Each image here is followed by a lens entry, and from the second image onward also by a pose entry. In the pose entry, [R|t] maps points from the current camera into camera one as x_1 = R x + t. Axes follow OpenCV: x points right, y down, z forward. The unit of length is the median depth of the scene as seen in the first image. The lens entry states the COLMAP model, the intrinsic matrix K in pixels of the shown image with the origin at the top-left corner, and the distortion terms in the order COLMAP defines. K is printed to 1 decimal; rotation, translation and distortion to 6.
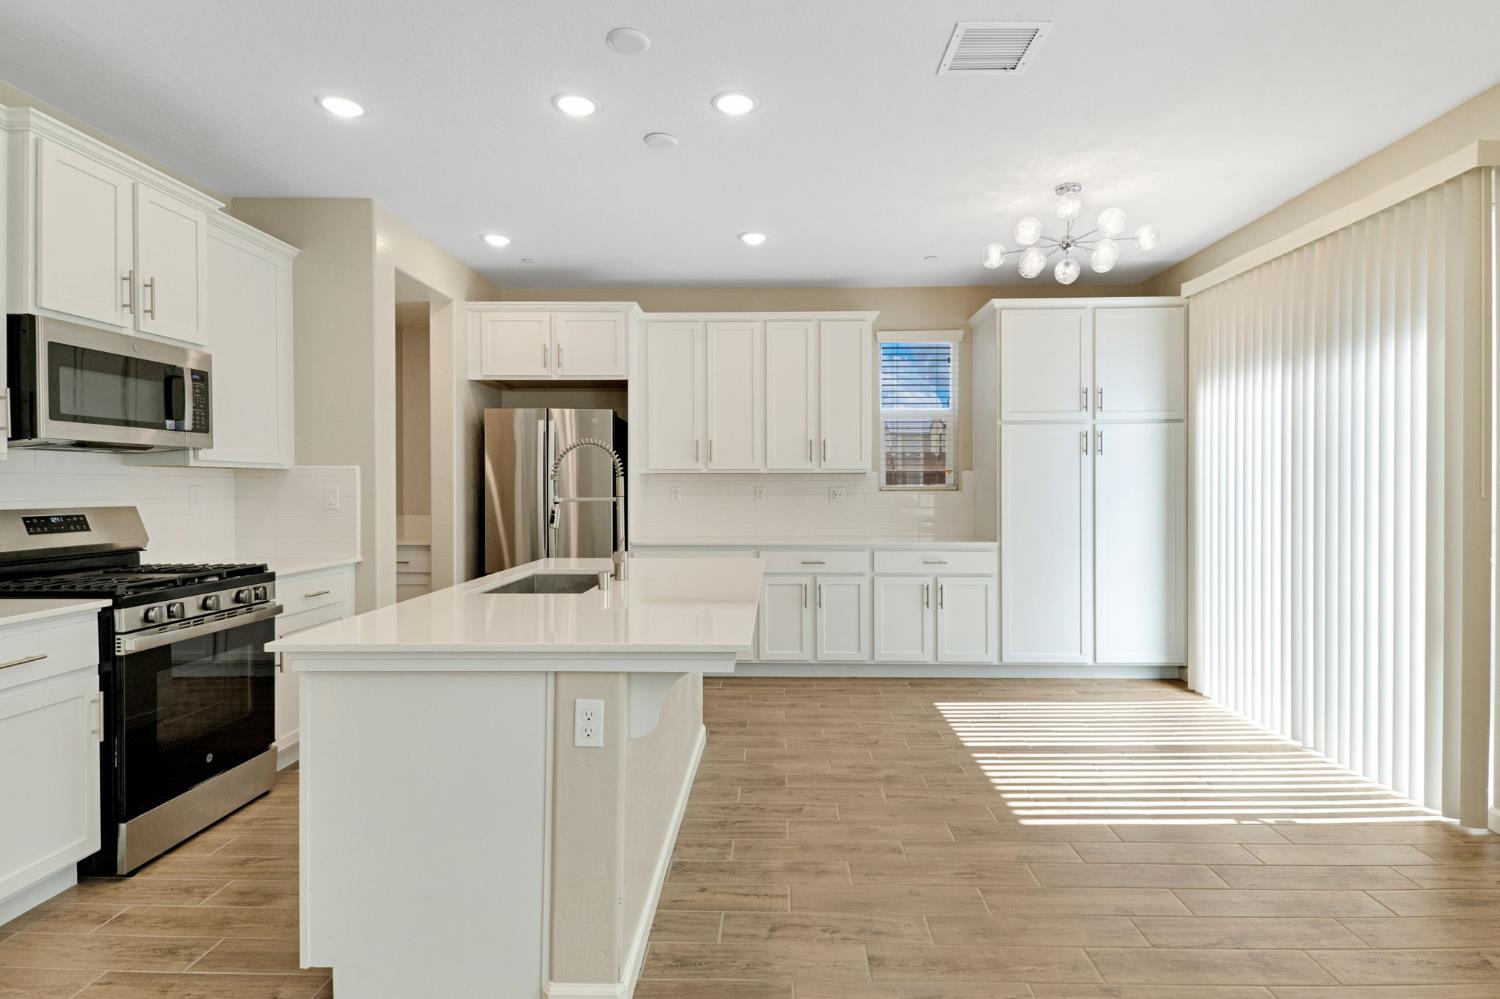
lens RADIAL K [[757.8, 0, 760.6], [0, 757.8, 495.7], [0, 0, 1]] dist [0.020752, -0.013854]
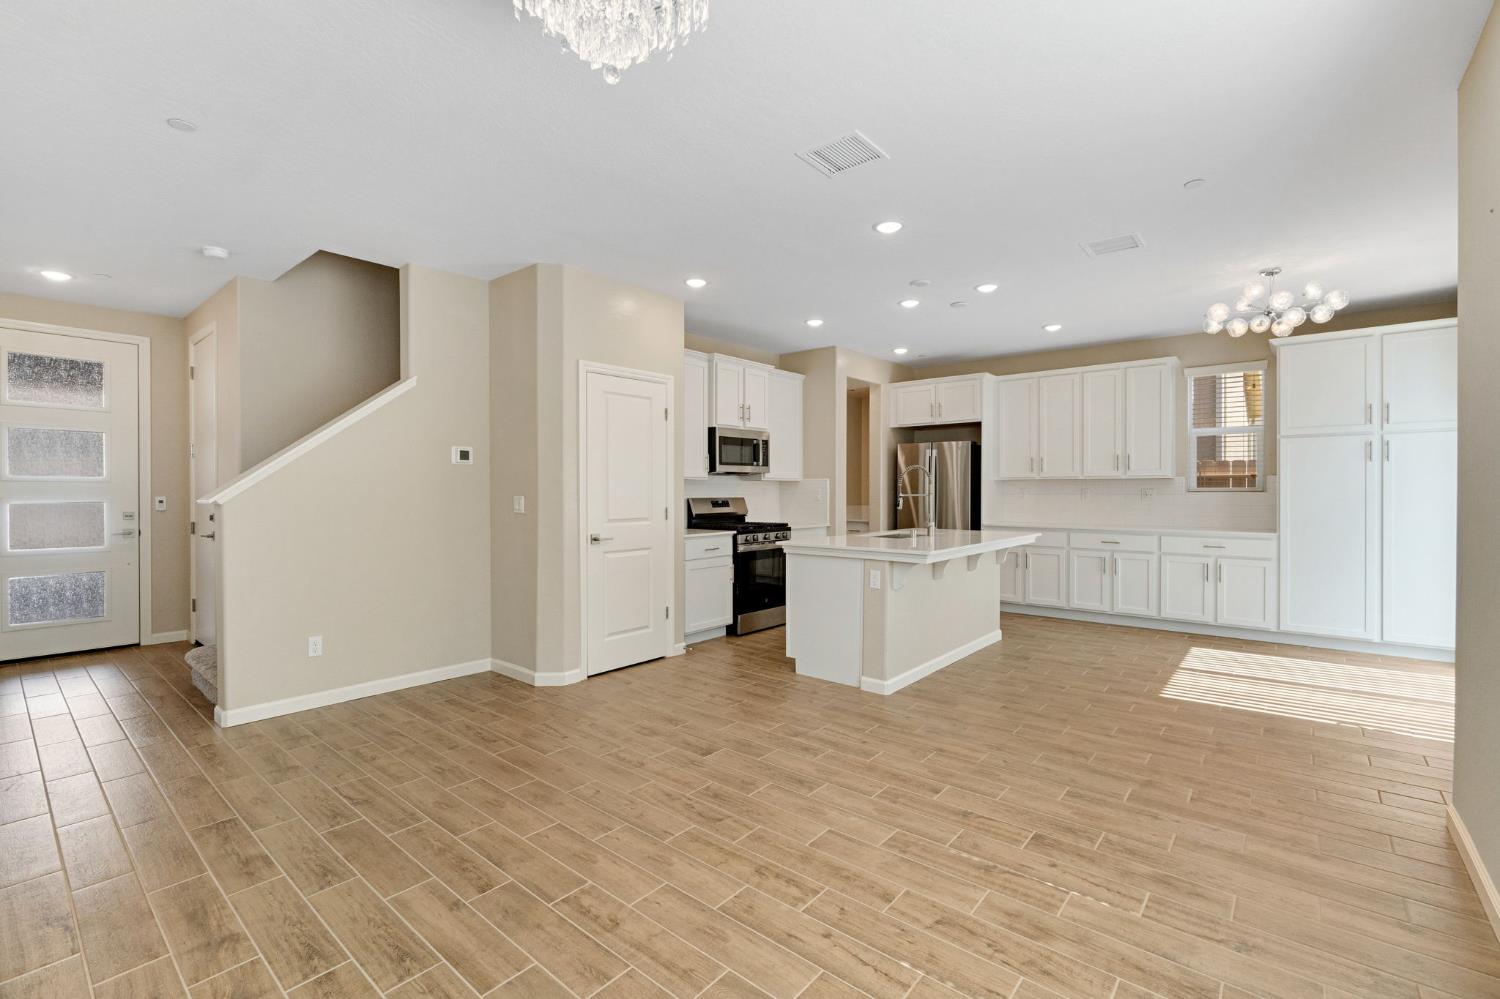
lens RADIAL K [[652.9, 0, 736.7], [0, 652.9, 497.9], [0, 0, 1]] dist [-0.003735, -0.000095]
pose [[0.764718, 0.007223, -0.644324, 0.481681], [-0.006372, 0.999973, 0.003647, 0.007748], [0.644333, 0.001317, 0.764744, -0.578257]]
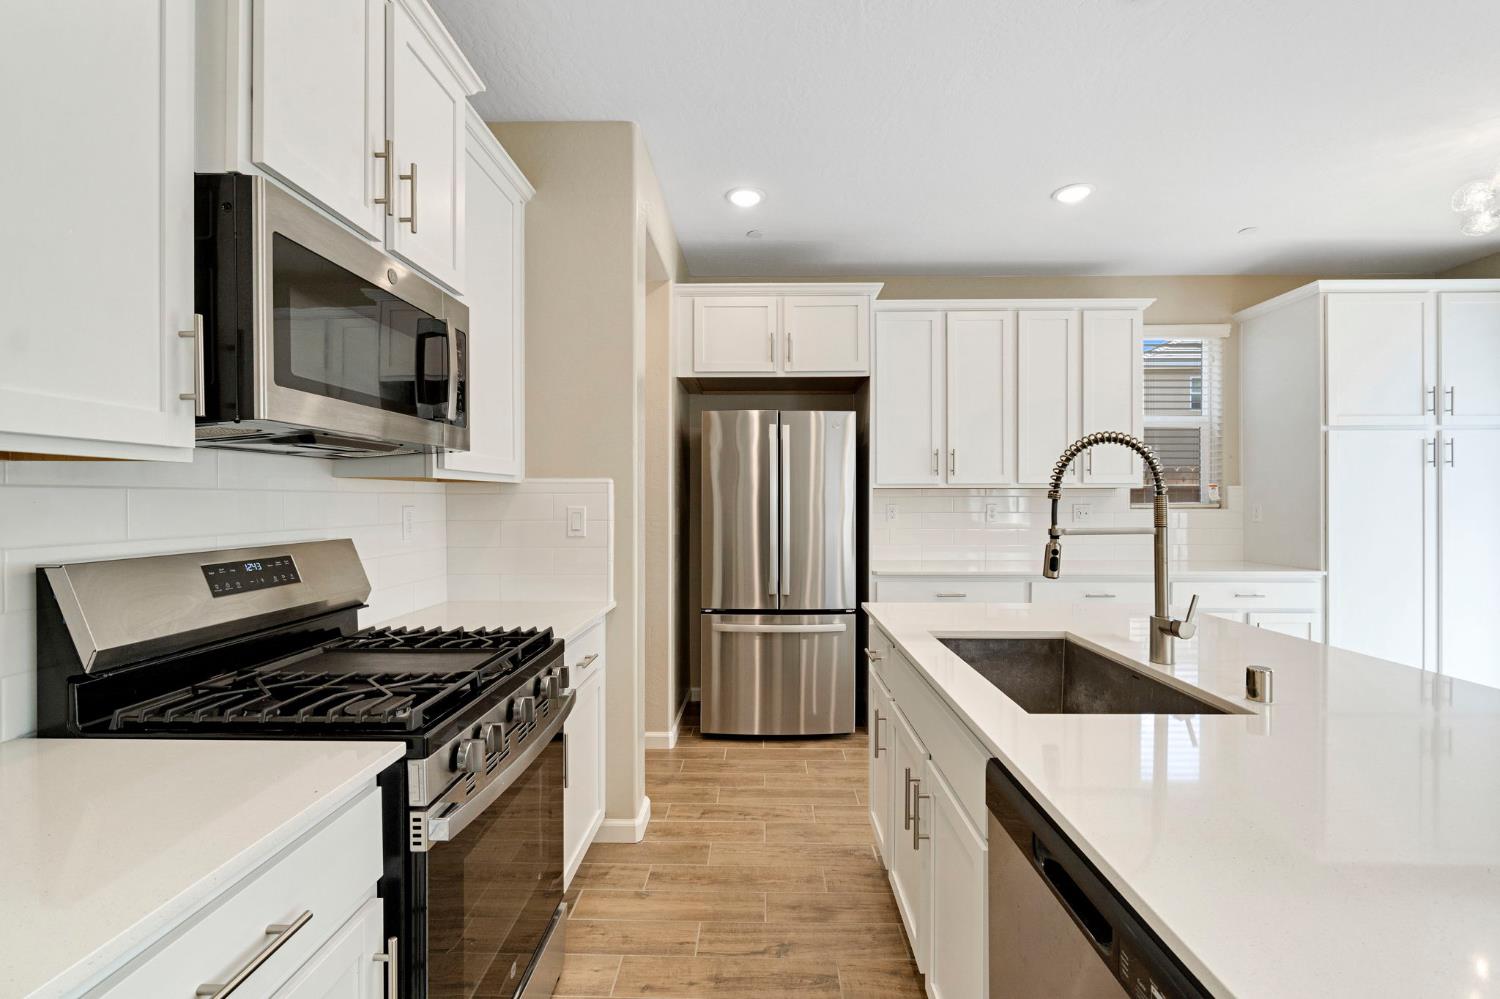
lens RADIAL K [[652.9, 0, 755.3], [0, 652.9, 503.5], [0, 0, 1]] dist [-0.003735, -0.000095]
pose [[0.999969, 0.000630, 0.007789, -0.472422], [-0.000586, 0.999984, -0.005595, -0.013516], [-0.007792, 0.005591, 0.999954, 0.432626]]
